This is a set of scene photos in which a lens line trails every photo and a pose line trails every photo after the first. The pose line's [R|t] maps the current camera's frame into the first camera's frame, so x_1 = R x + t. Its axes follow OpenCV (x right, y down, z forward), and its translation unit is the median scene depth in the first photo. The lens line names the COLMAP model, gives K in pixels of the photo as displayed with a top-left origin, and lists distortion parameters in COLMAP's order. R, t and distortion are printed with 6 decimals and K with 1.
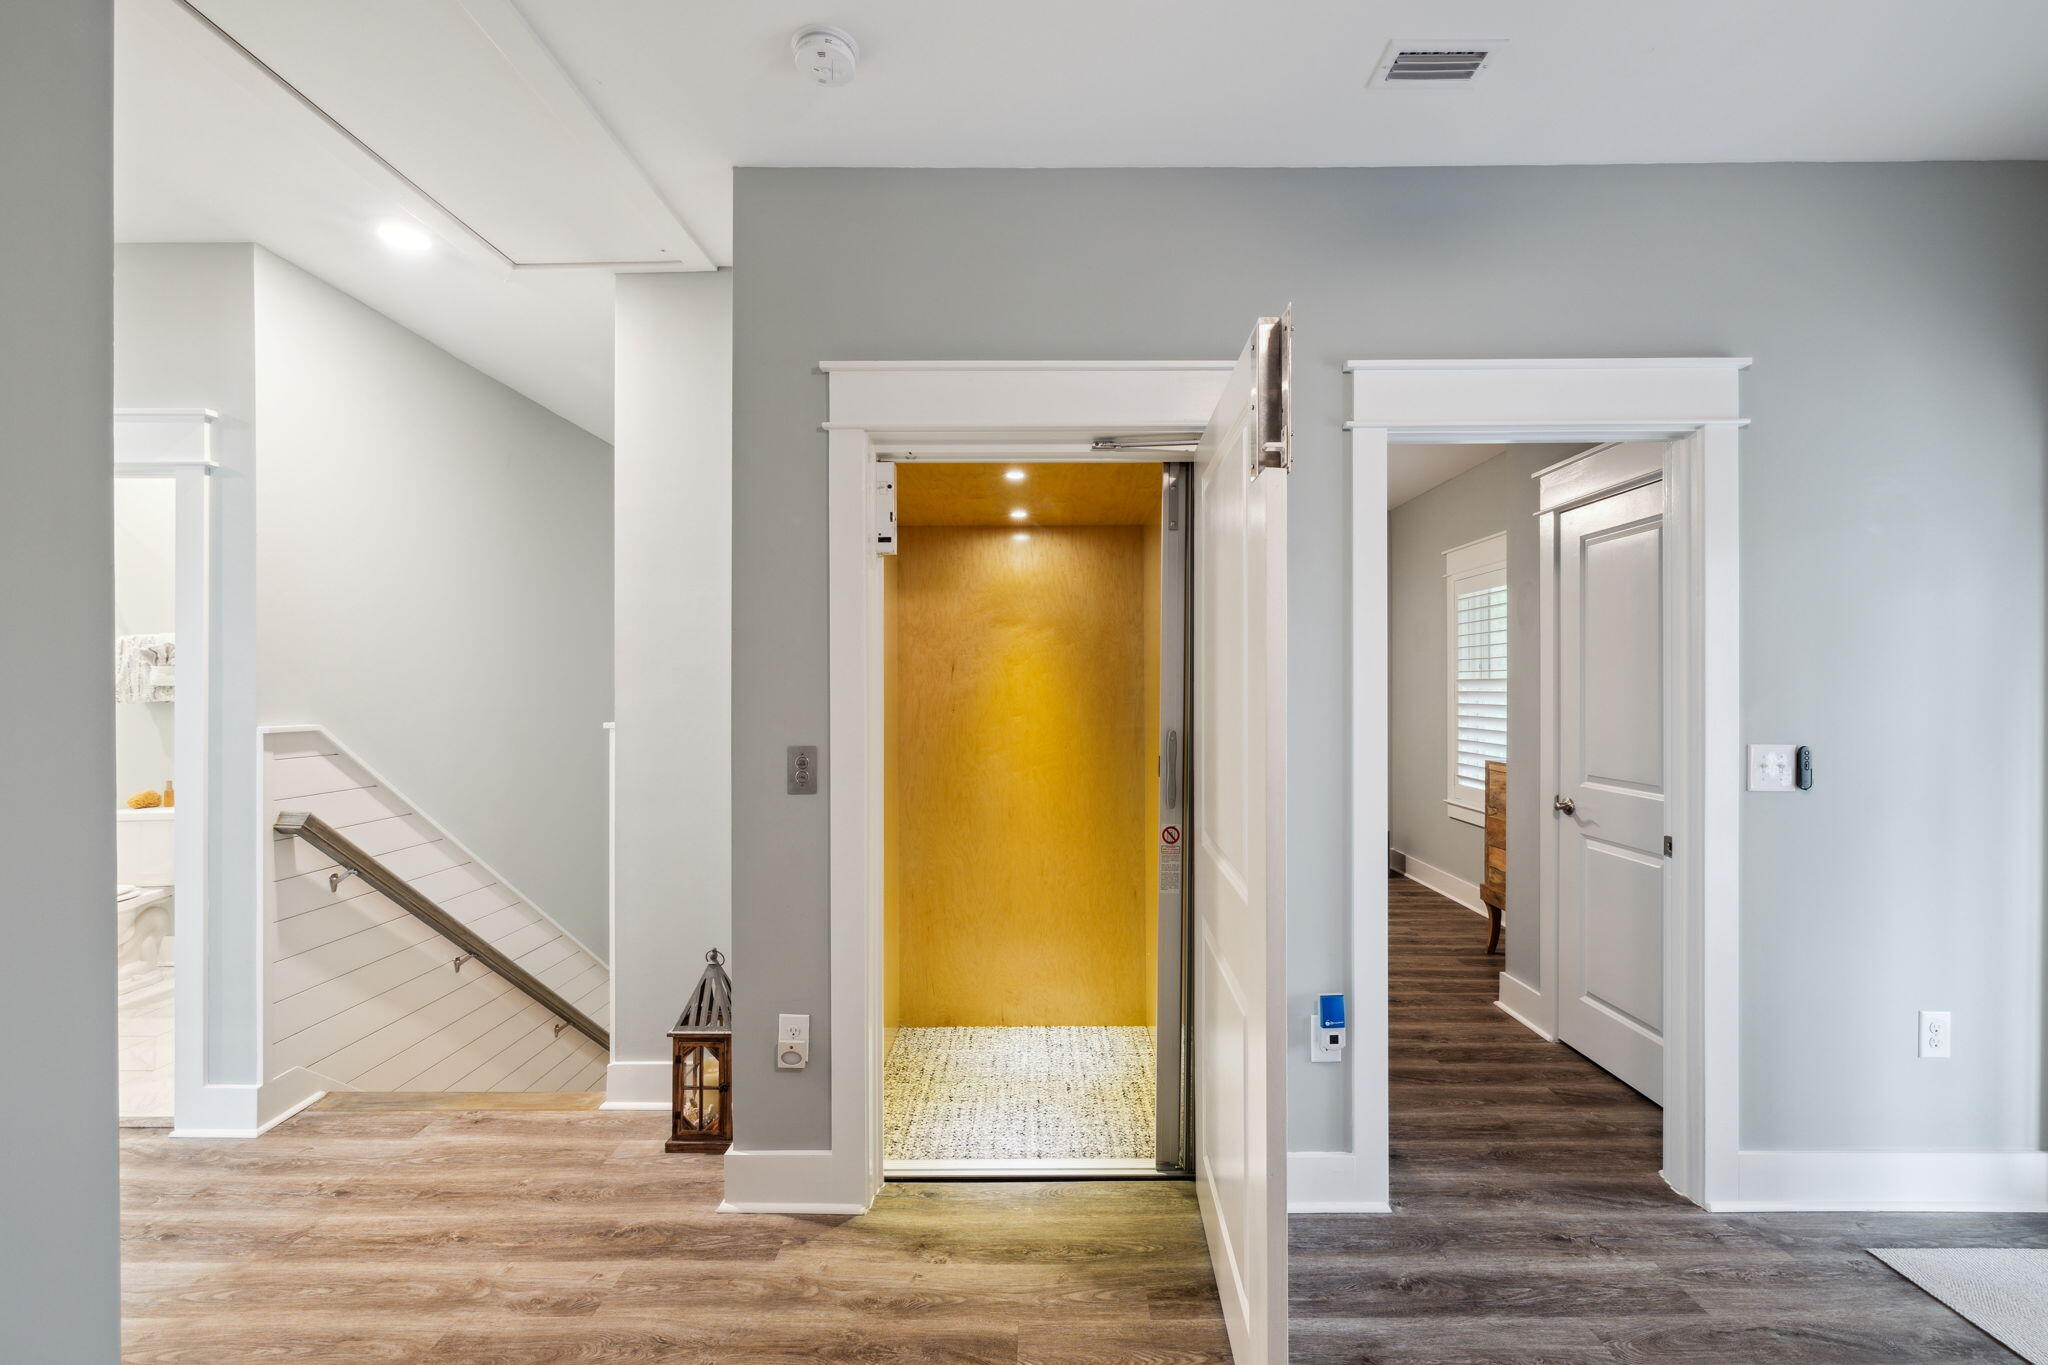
lens RADIAL K [[857.5, 0, 1038.7], [0, 857.5, 685.8], [0, 0, 1]] dist [-0.001343, 0.000523]
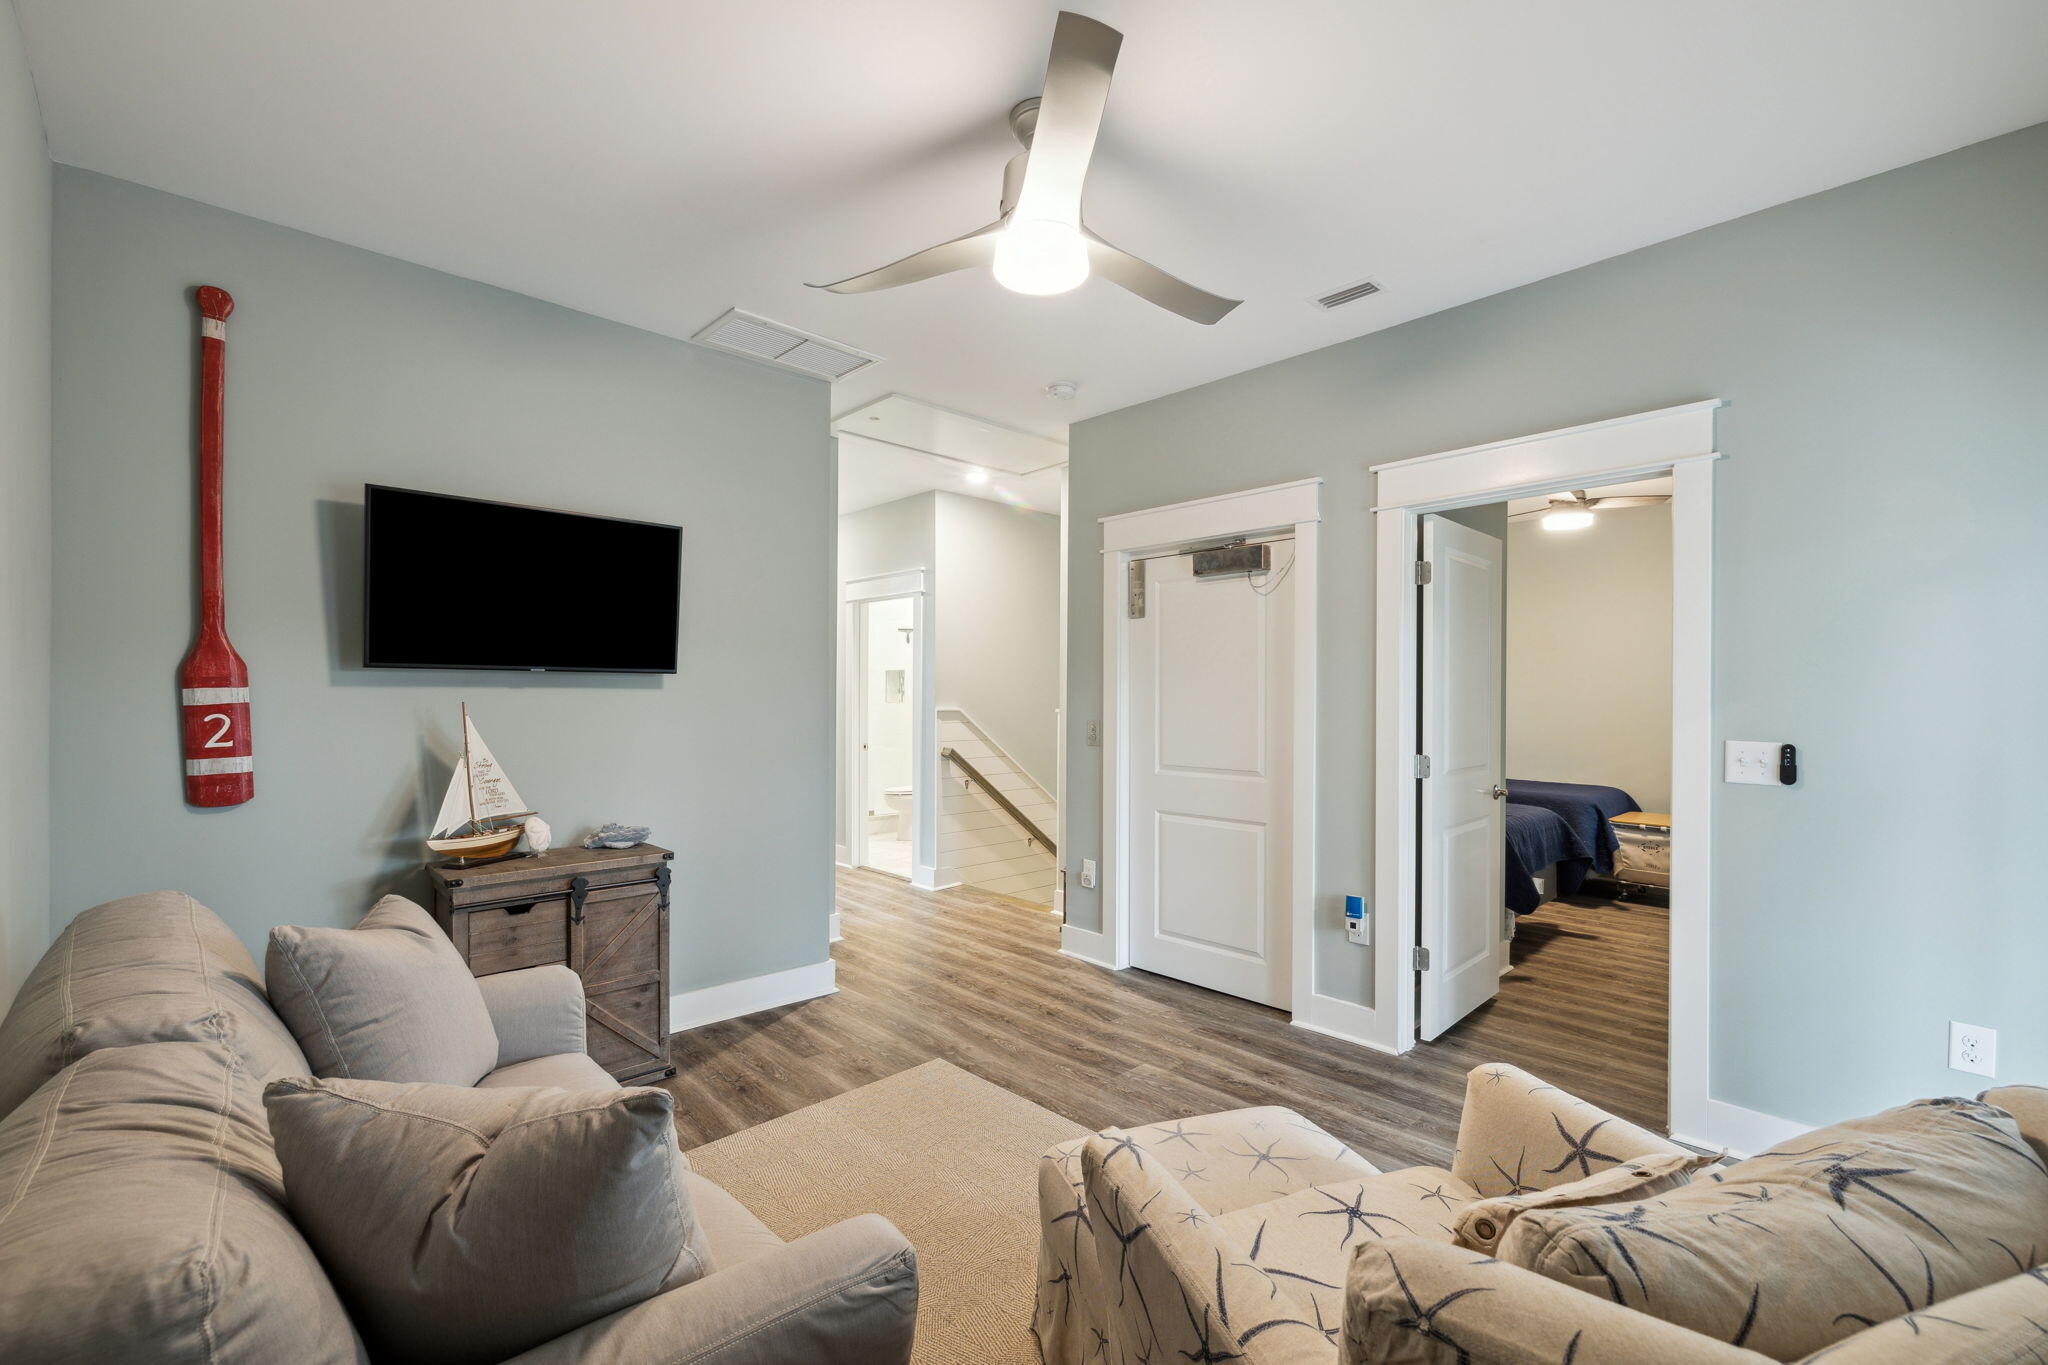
lens RADIAL K [[857.5, 0, 1023.6], [0, 857.5, 689.4], [0, 0, 1]] dist [-0.001343, 0.000523]
pose [[0.693092, 0.000221, -0.720849, 0.990766], [-0.002413, 0.999995, -0.002013, 0.005072], [0.720845, 0.003135, 0.693090, -0.437962]]
